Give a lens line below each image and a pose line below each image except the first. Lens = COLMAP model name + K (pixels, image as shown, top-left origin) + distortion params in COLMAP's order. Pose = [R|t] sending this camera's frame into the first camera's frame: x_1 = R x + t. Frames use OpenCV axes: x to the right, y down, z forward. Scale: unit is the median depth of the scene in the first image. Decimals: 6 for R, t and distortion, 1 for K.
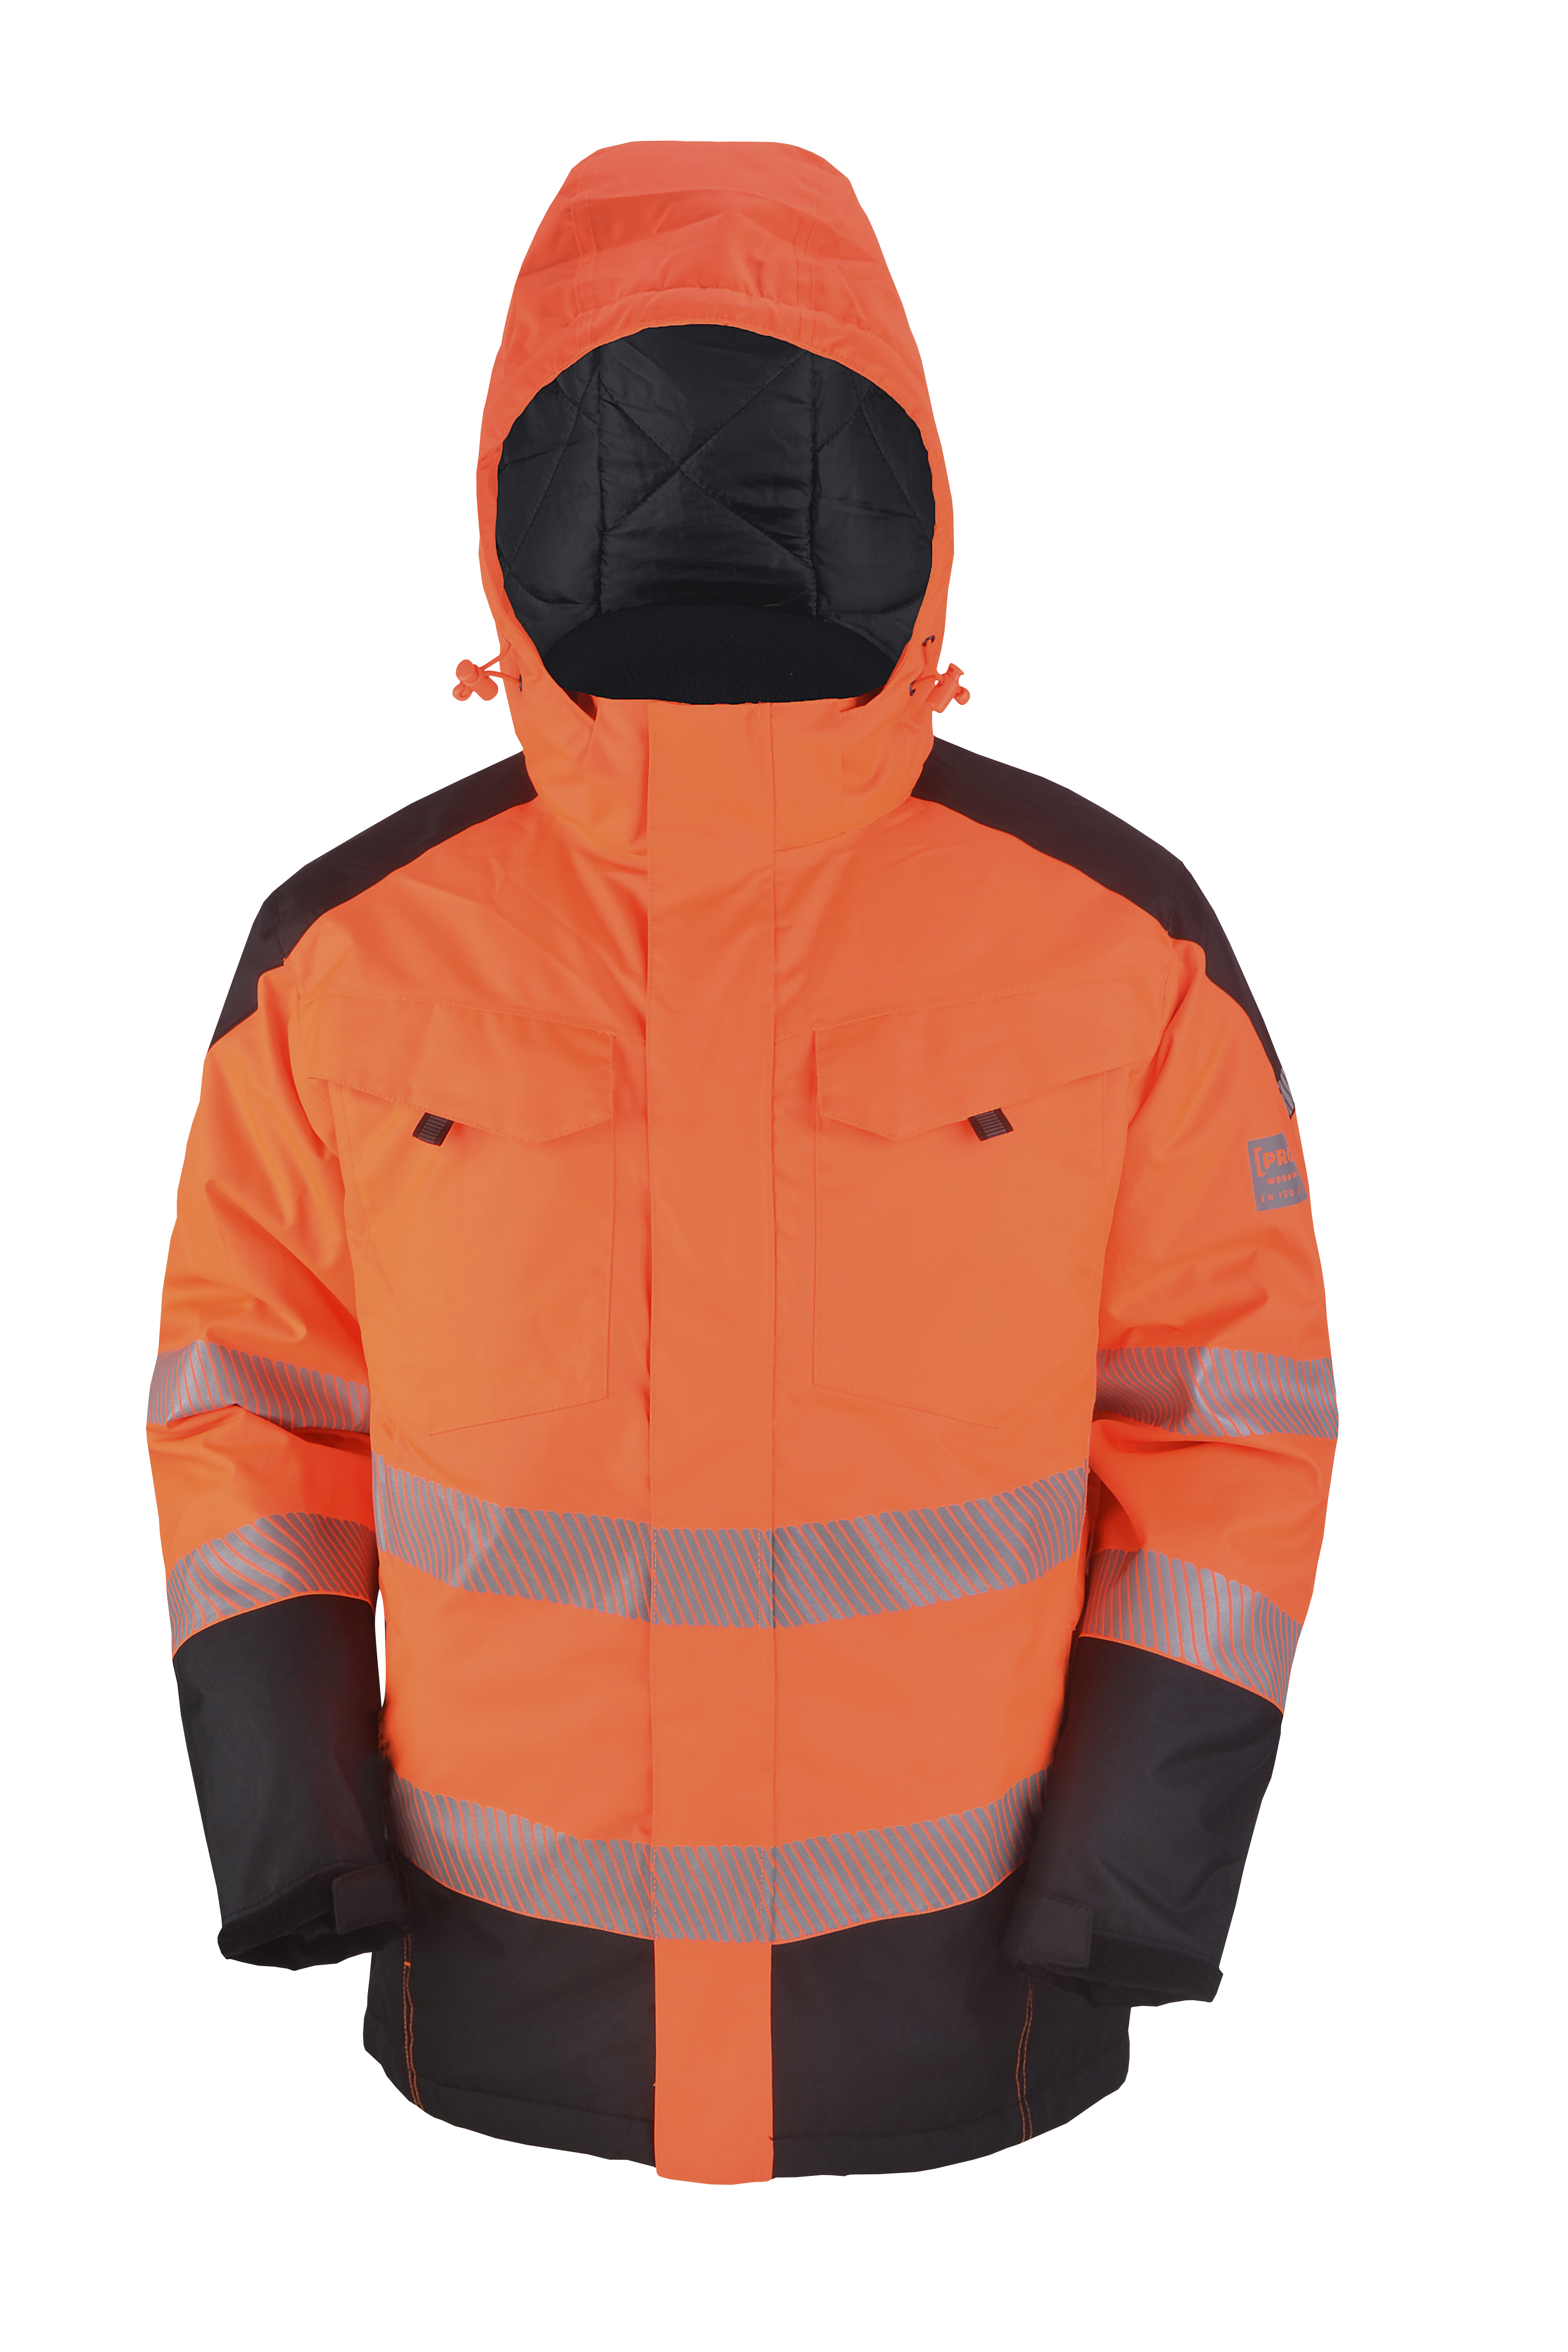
lens RADIAL K [[3184.5, 0, 784.0], [0, 3184.5, 1176.0], [0, 0, 1]] dist [0.003646, 0.009762]
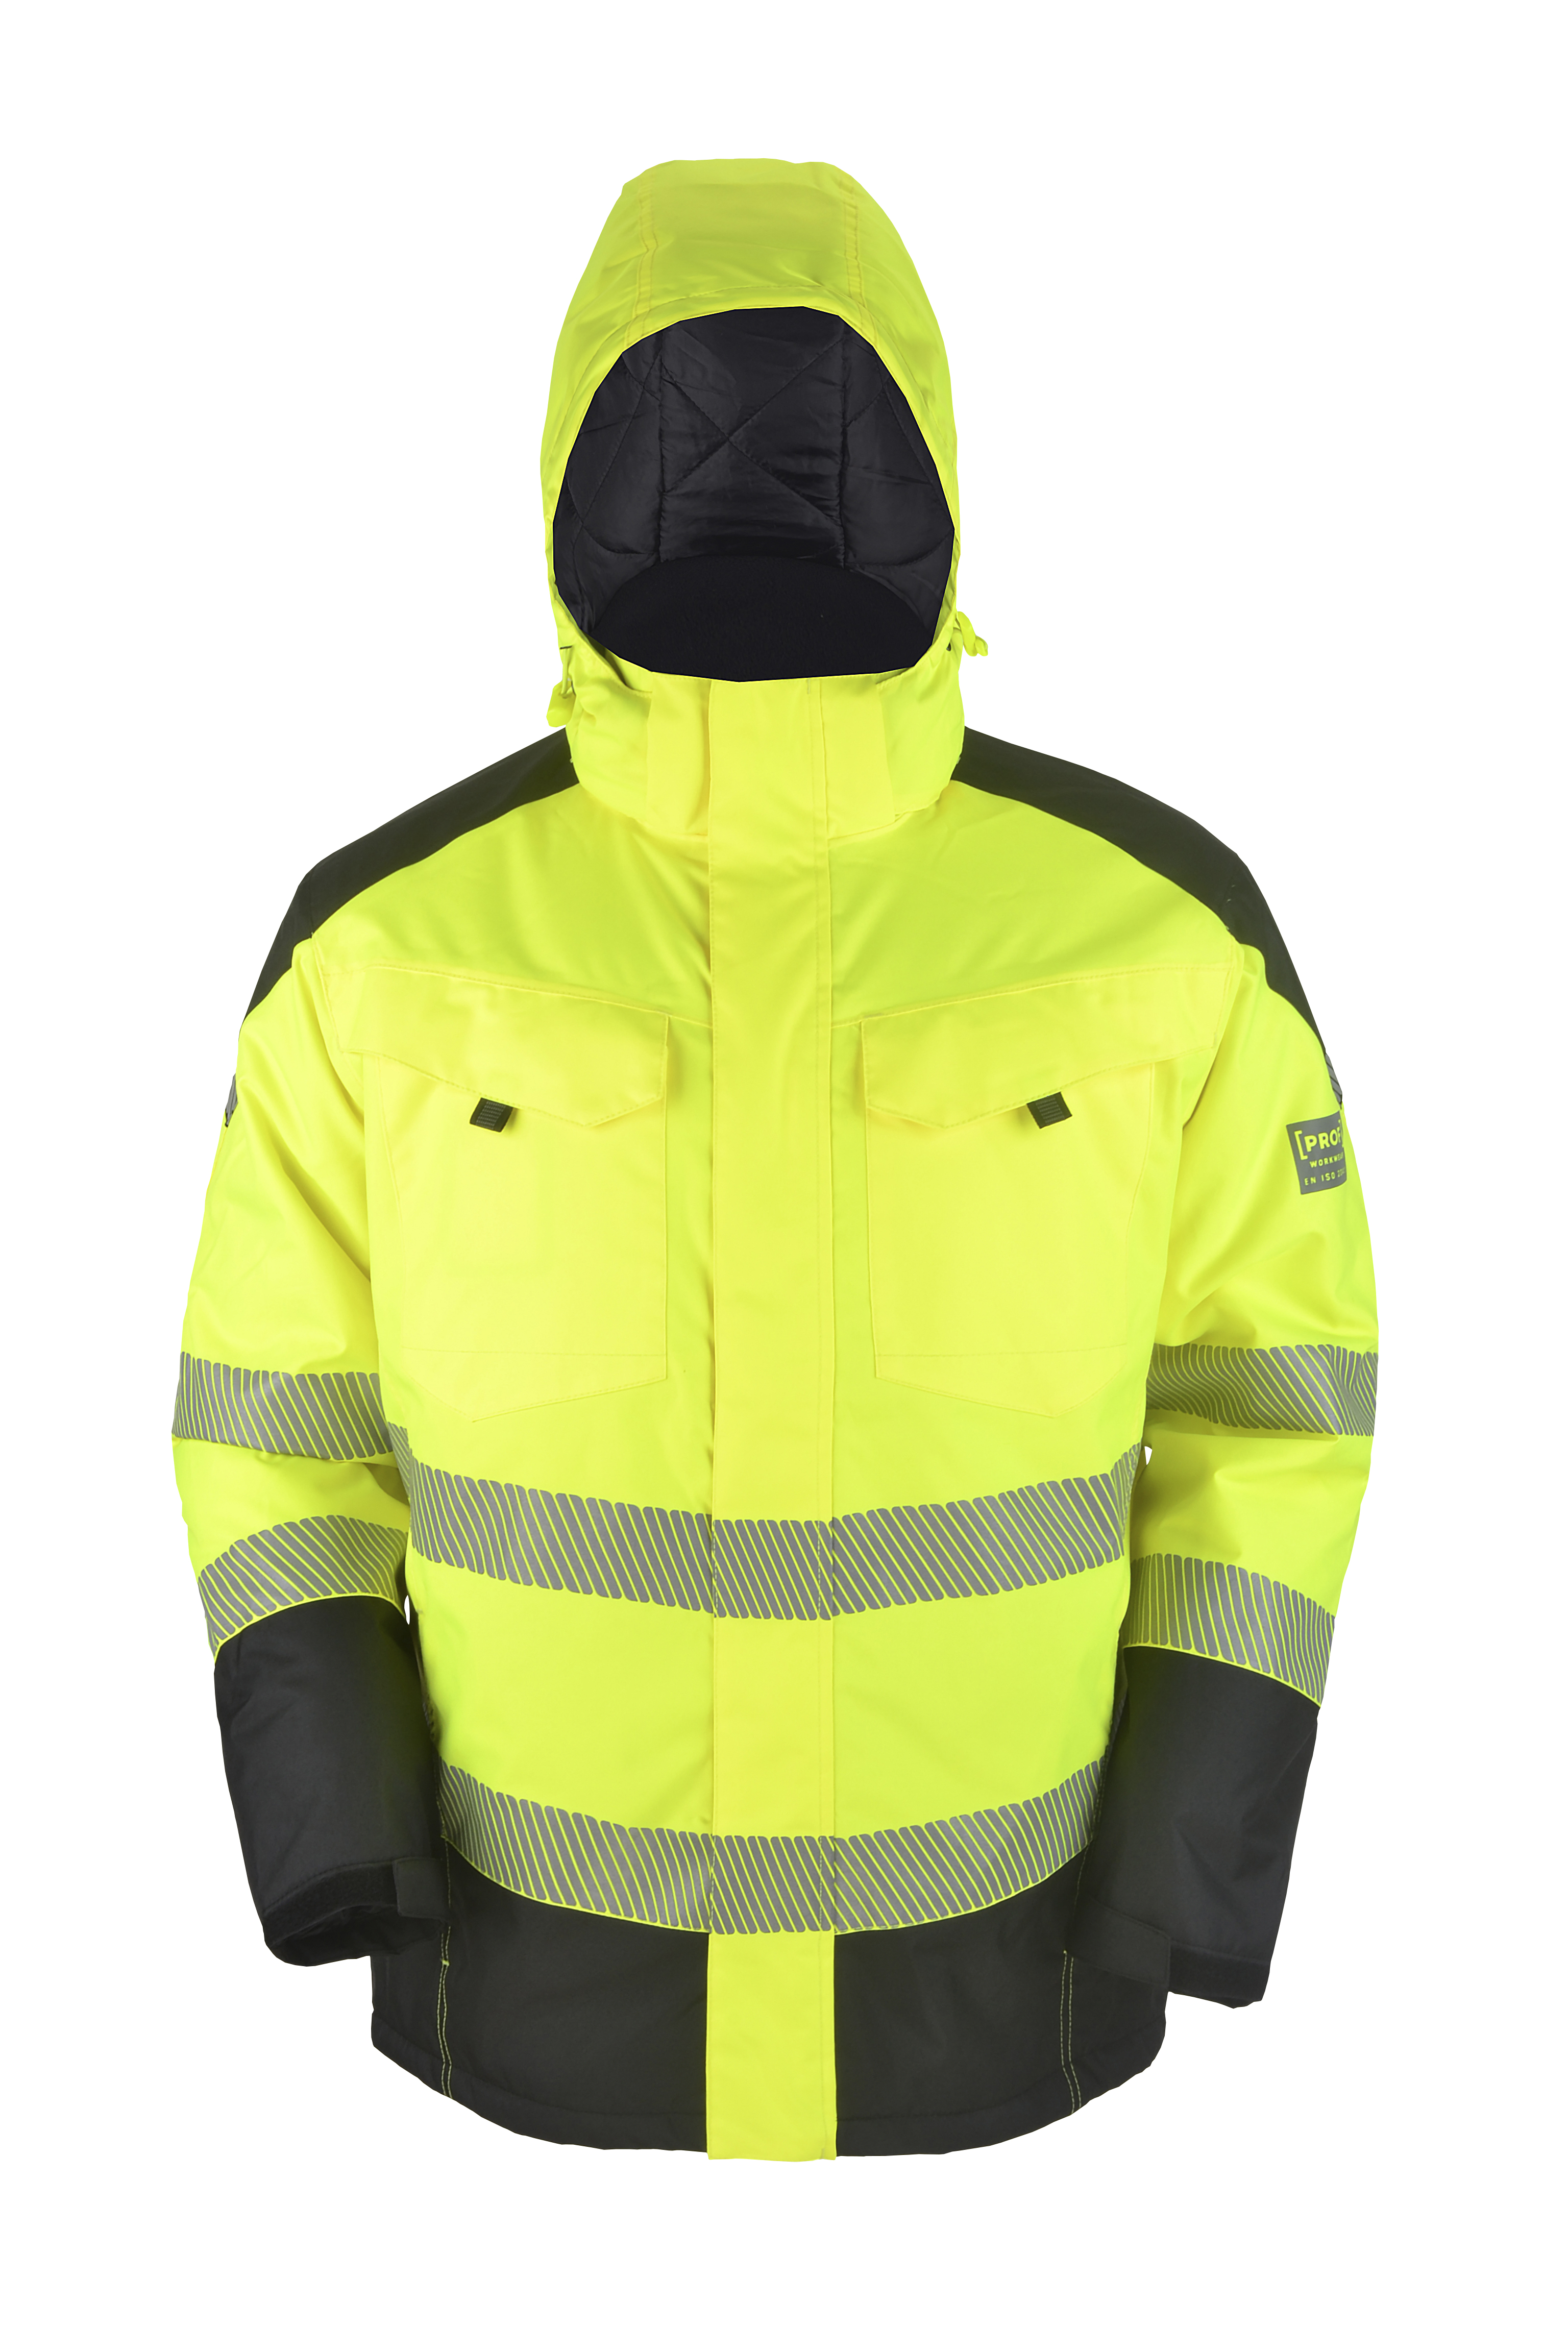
lens RADIAL K [[3247.7, 0, 840.5], [0, 3247.7, 1178.8], [0, 0, 1]] dist [0.000792, -0.010367]
pose [[0.999918, 0.012783, 0.000829, 0.010787], [-0.012783, 0.999918, 0.000076, 0.048987], [-0.000828, -0.000087, 1.000000, -0.193656]]
